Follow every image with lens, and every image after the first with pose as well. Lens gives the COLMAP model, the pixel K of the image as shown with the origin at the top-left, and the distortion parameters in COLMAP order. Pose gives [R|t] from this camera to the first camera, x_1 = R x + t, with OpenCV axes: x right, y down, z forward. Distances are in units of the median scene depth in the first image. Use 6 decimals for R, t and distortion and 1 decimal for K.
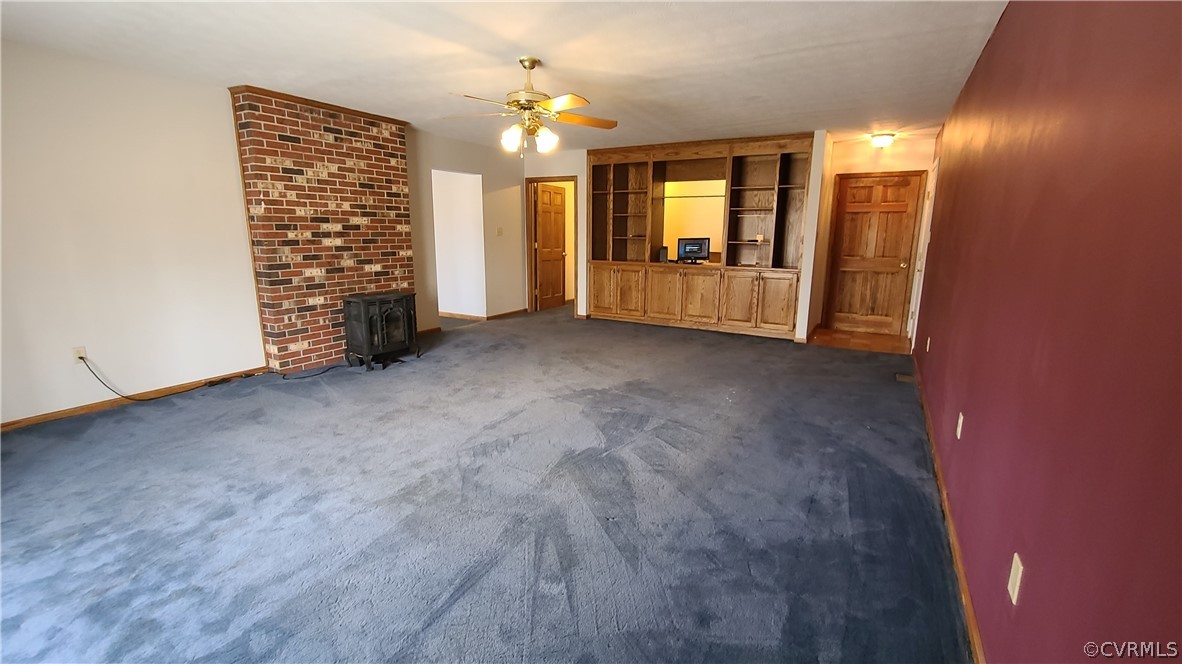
lens RADIAL K [[478.0, 0, 592.4], [0, 478.0, 323.9], [0, 0, 1]] dist [-0.011626, -0.000251]
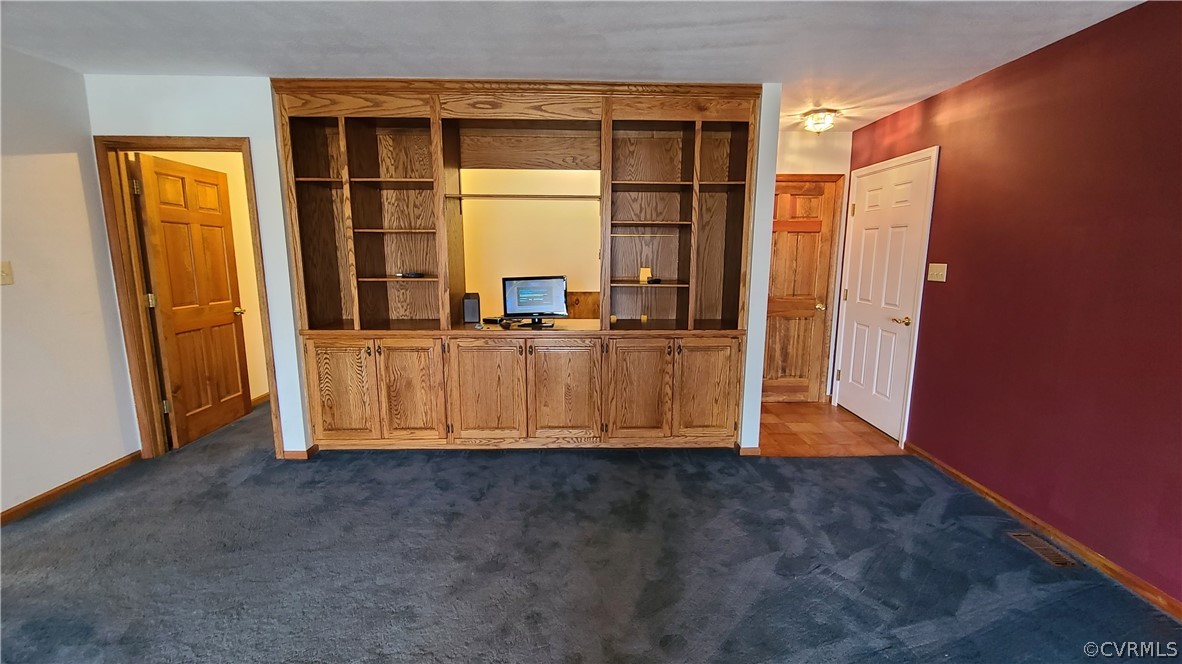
lens RADIAL K [[478.0, 0, 600.8], [0, 478.0, 326.7], [0, 0, 1]] dist [-0.011626, -0.000251]
pose [[0.843327, -0.089225, 0.529942, -0.008630], [0.107771, 0.994167, -0.004116, -0.138842], [-0.526484, 0.060584, 0.848024, 0.628633]]
